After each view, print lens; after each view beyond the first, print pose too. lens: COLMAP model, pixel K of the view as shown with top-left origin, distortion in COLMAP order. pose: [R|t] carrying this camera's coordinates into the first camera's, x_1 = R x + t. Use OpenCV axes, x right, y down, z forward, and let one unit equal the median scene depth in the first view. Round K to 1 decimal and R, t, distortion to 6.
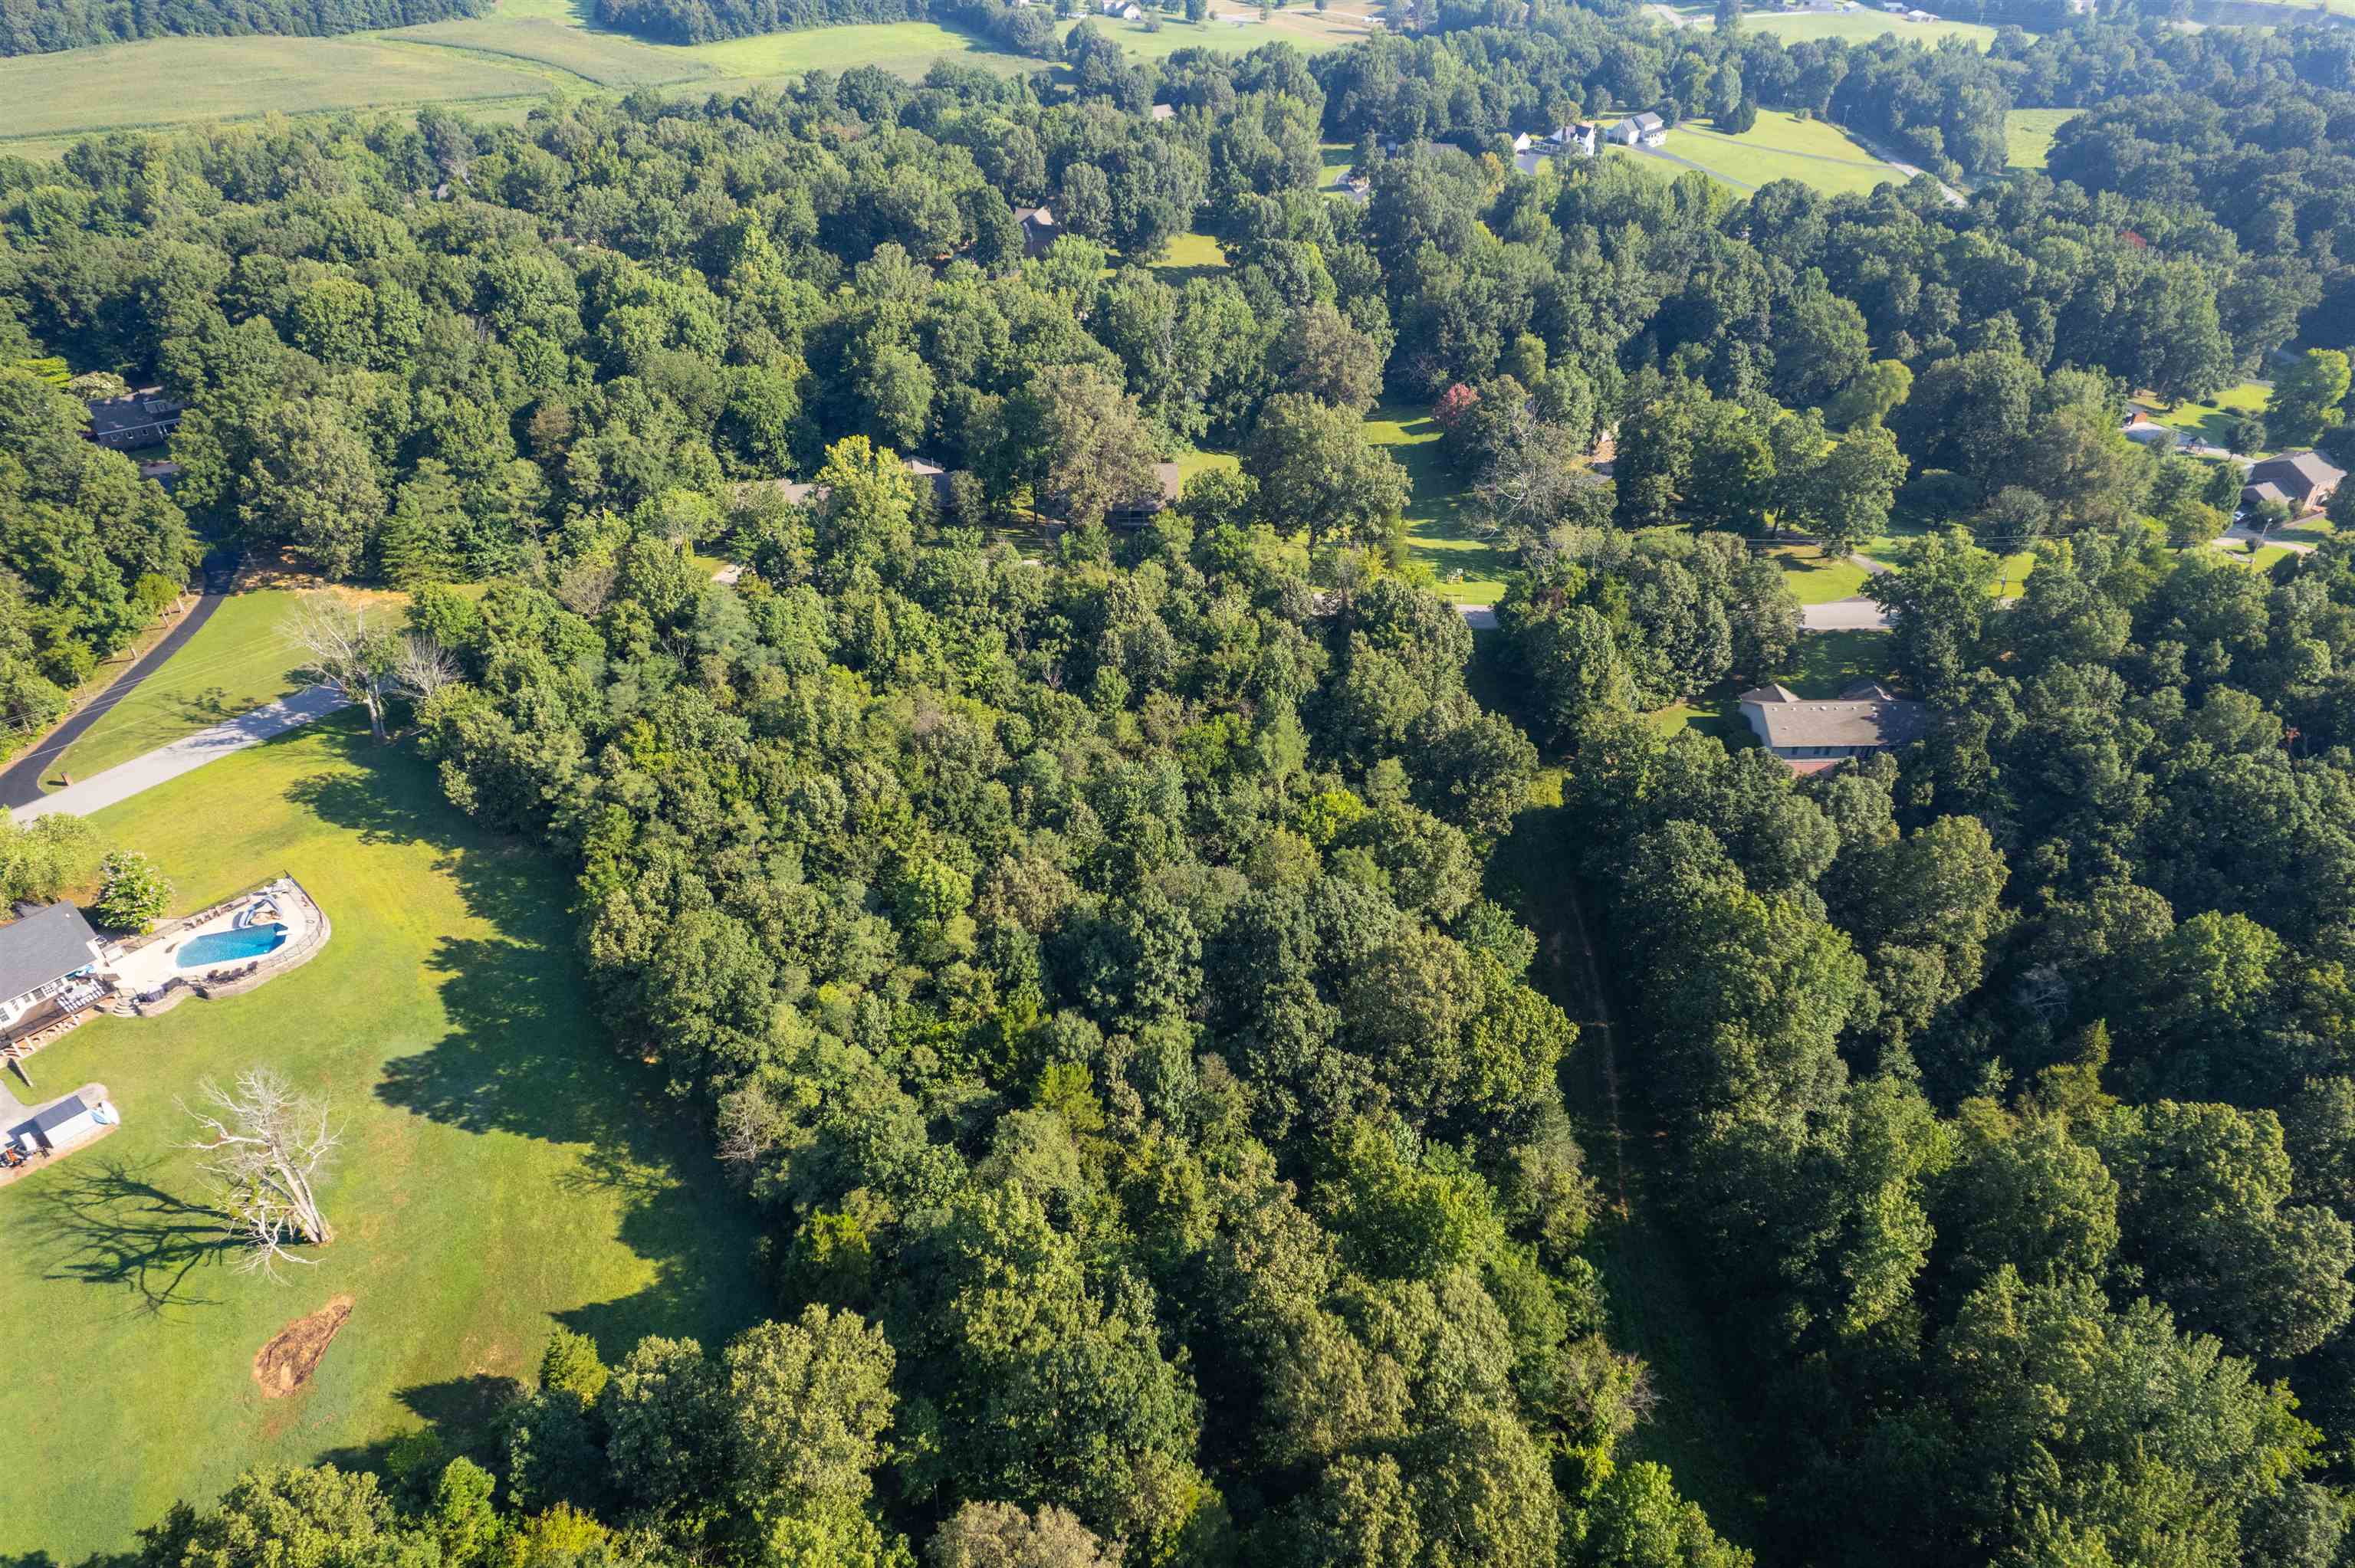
lens RADIAL K [[1510.4, 0, 1177.5], [0, 1510.4, 784.0], [0, 0, 1]] dist [-0.082717, 0.077849]
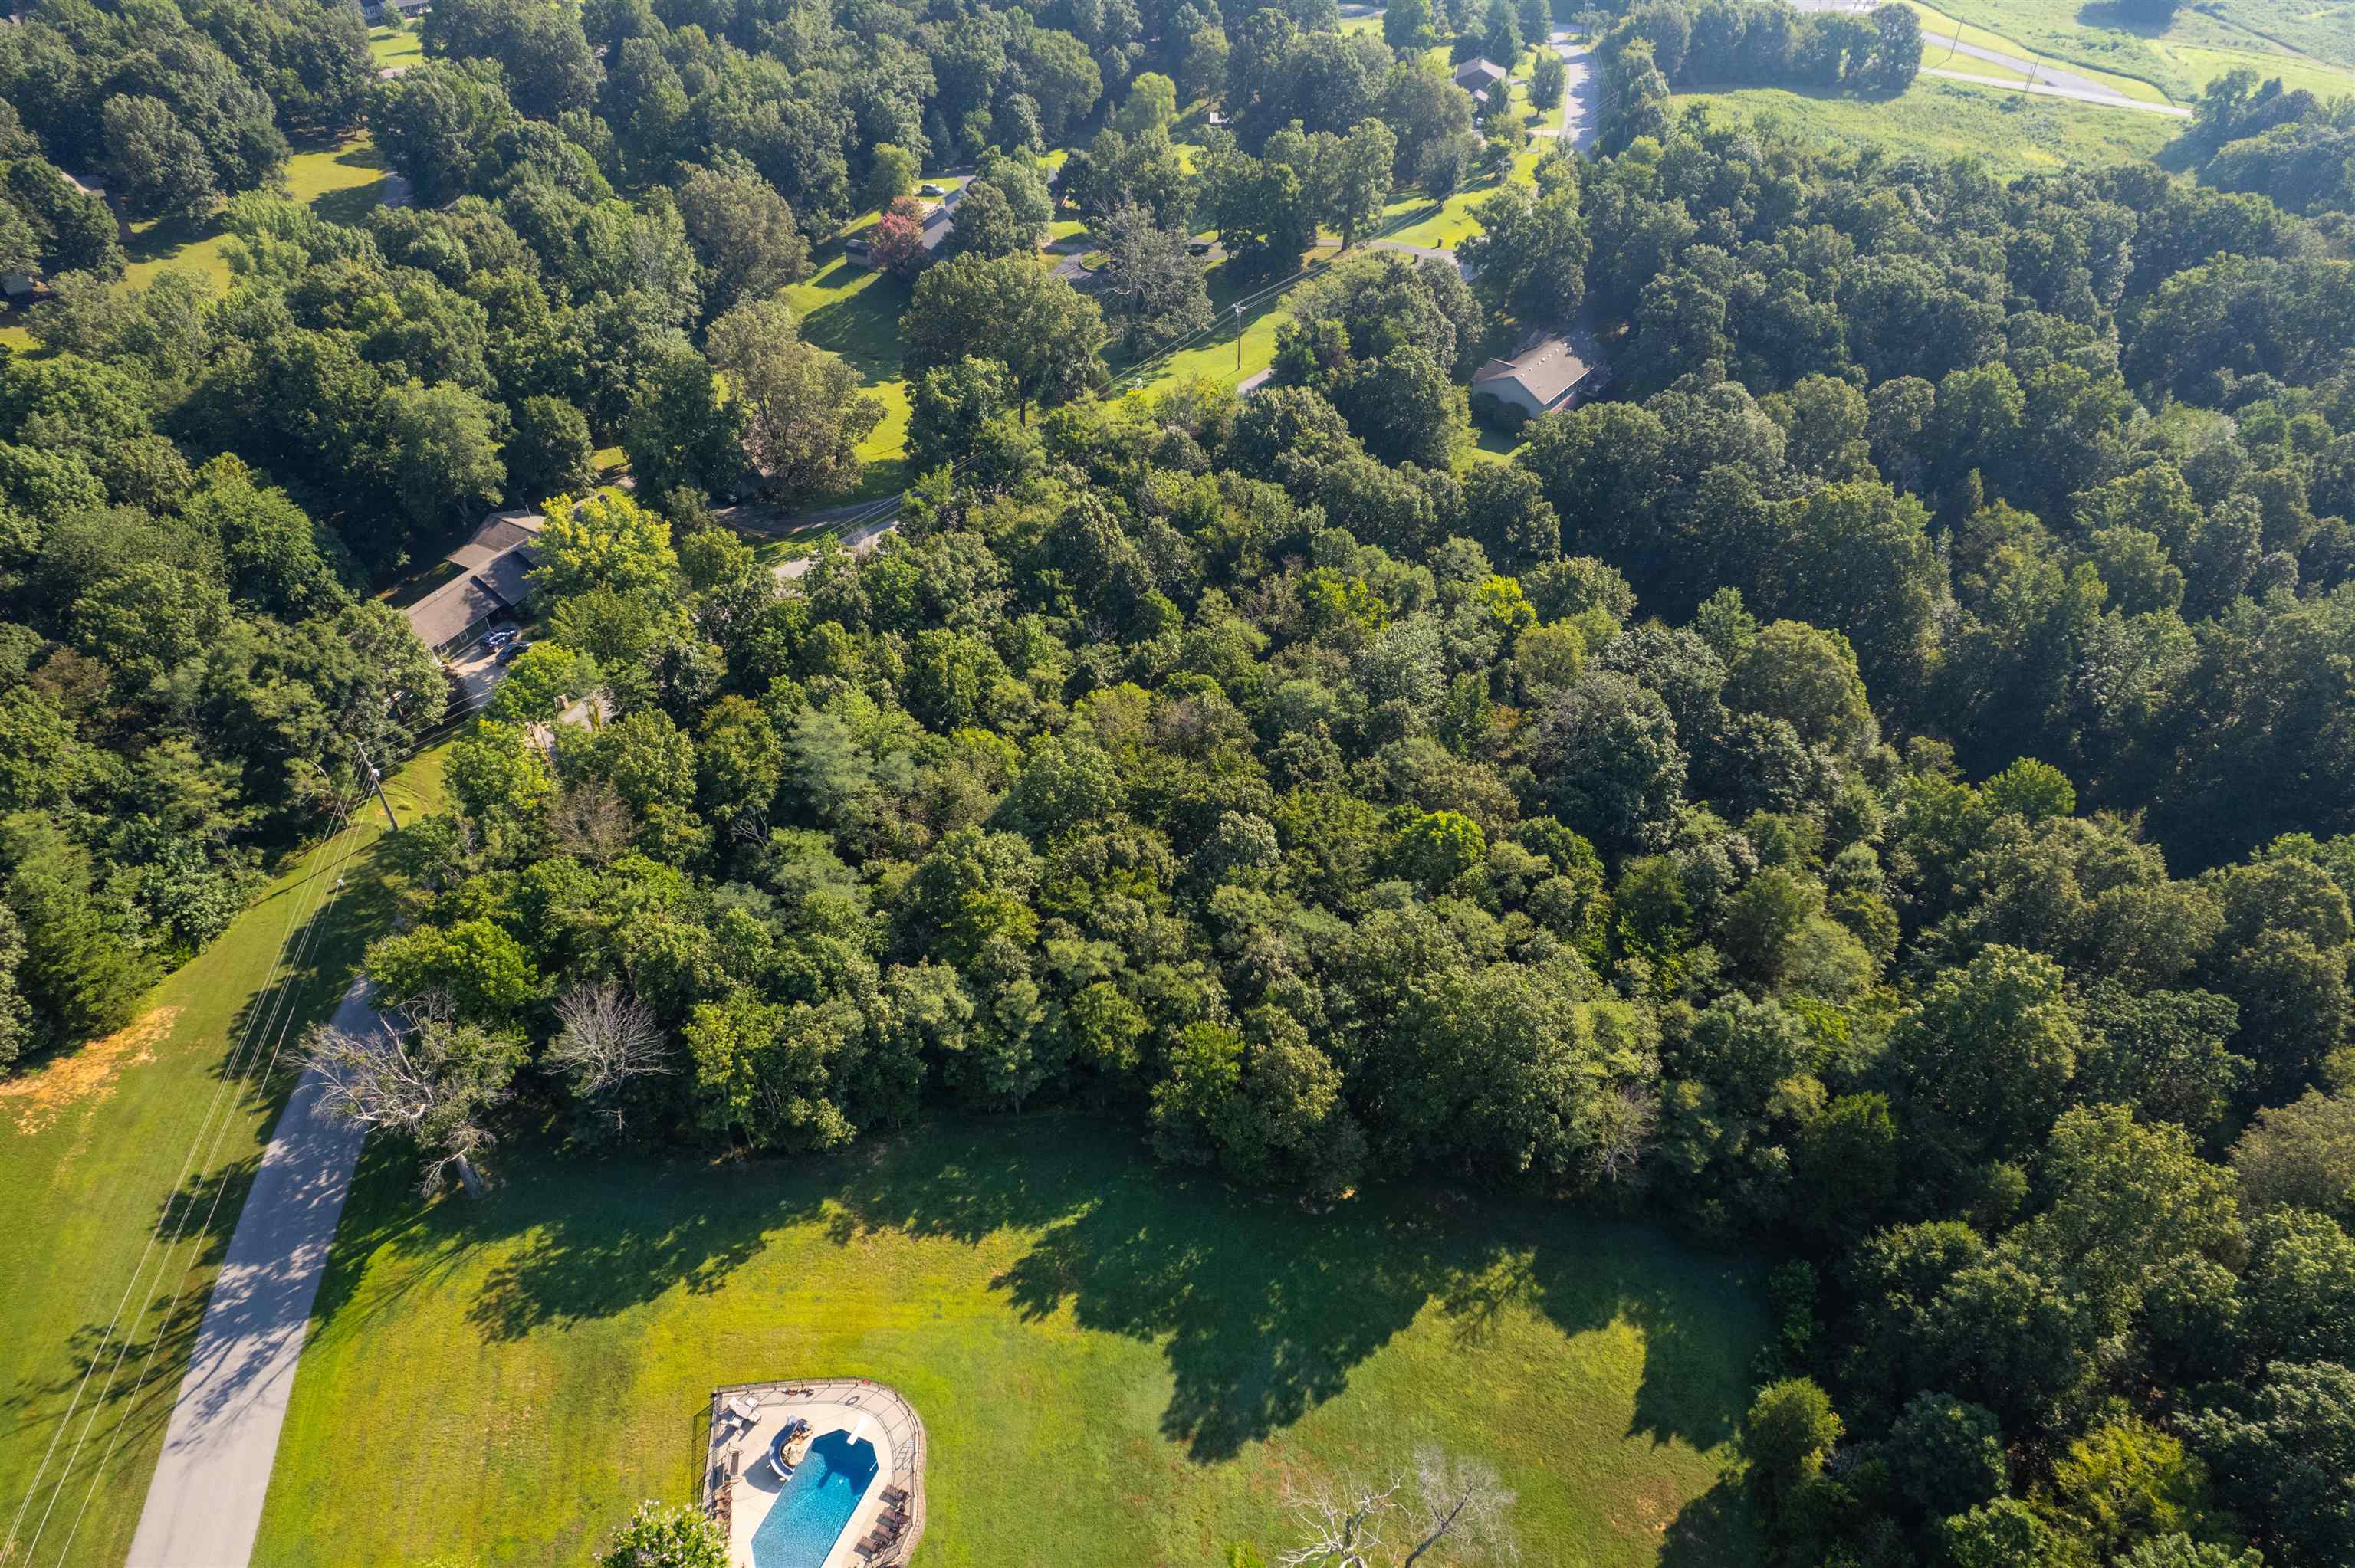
lens RADIAL K [[1510.4, 0, 1177.5], [0, 1510.4, 784.0], [0, 0, 1]] dist [-0.082717, 0.077849]
pose [[0.655912, -0.509610, 0.556845, -0.598467], [0.433029, 0.858276, 0.275404, -0.220420], [-0.618275, 0.060489, 0.783630, 0.307681]]
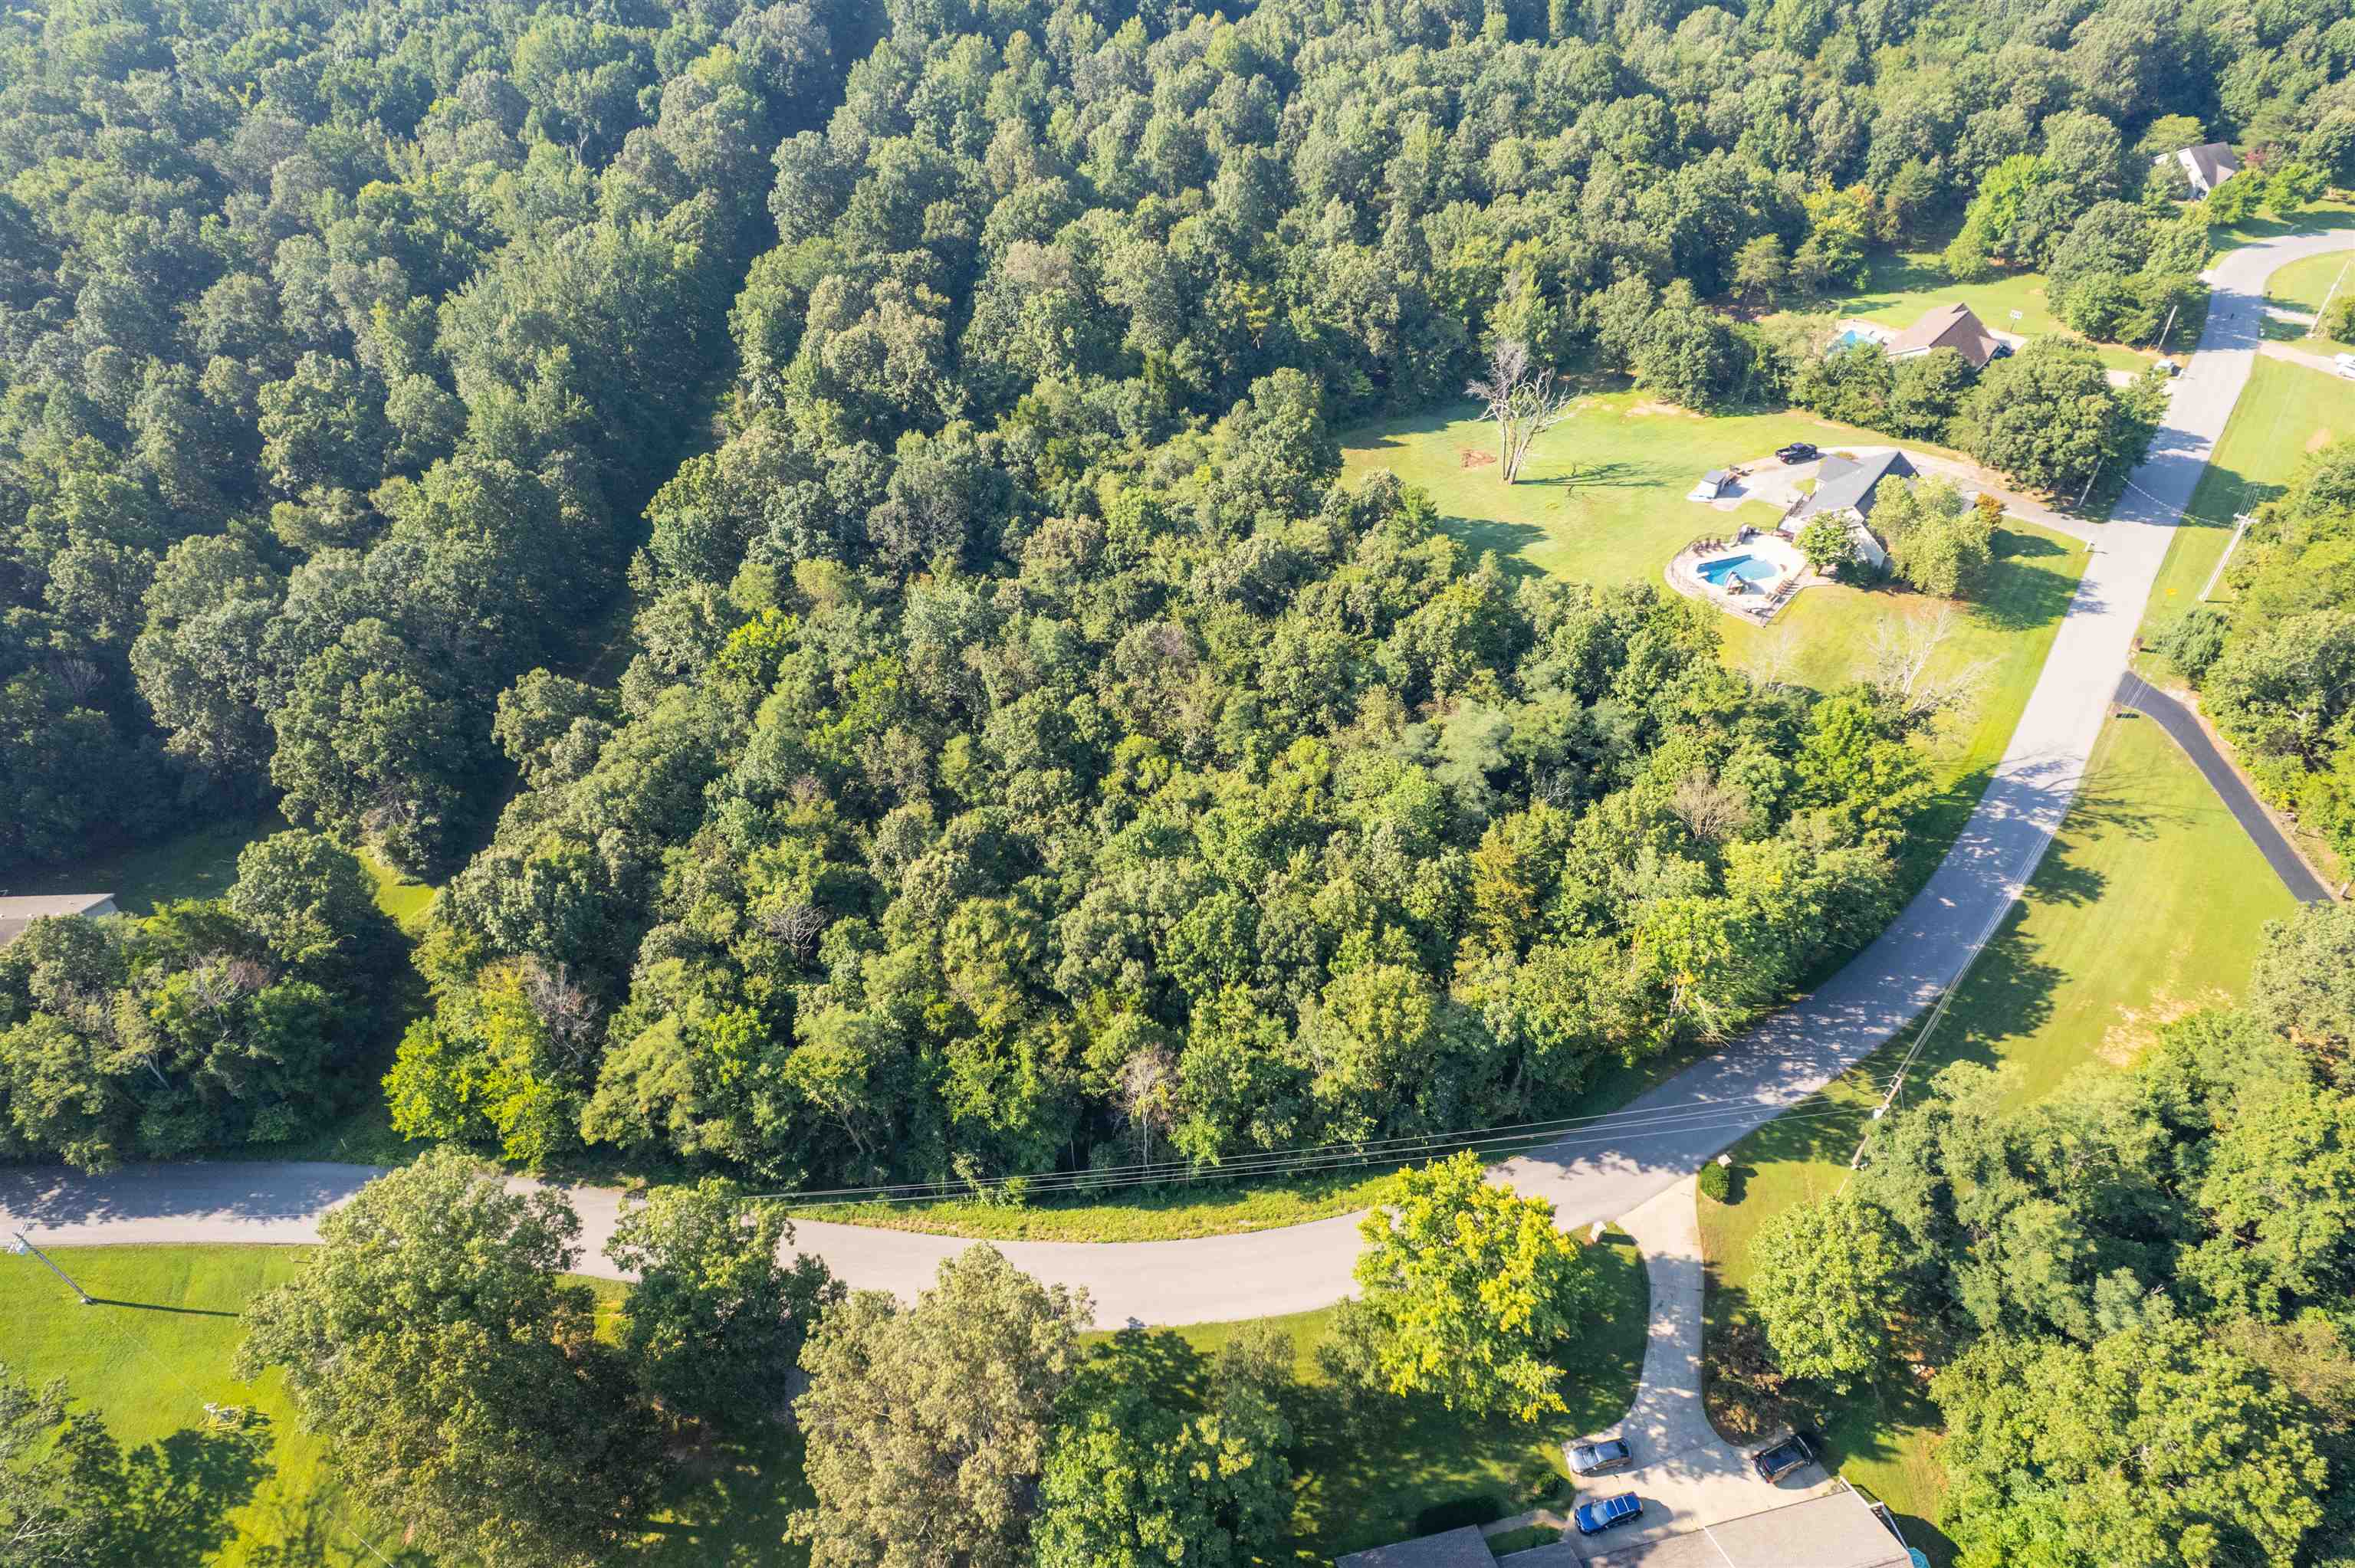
lens RADIAL K [[1516.2, 0, 1182.3], [0, 1516.2, 781.1], [0, 0, 1]] dist [-0.077813, 0.071588]
pose [[-0.999664, -0.002533, -0.025793, -0.131926], [-0.025699, 0.225792, 0.973837, -0.826367], [0.003358, 0.974172, -0.225781, 1.169478]]
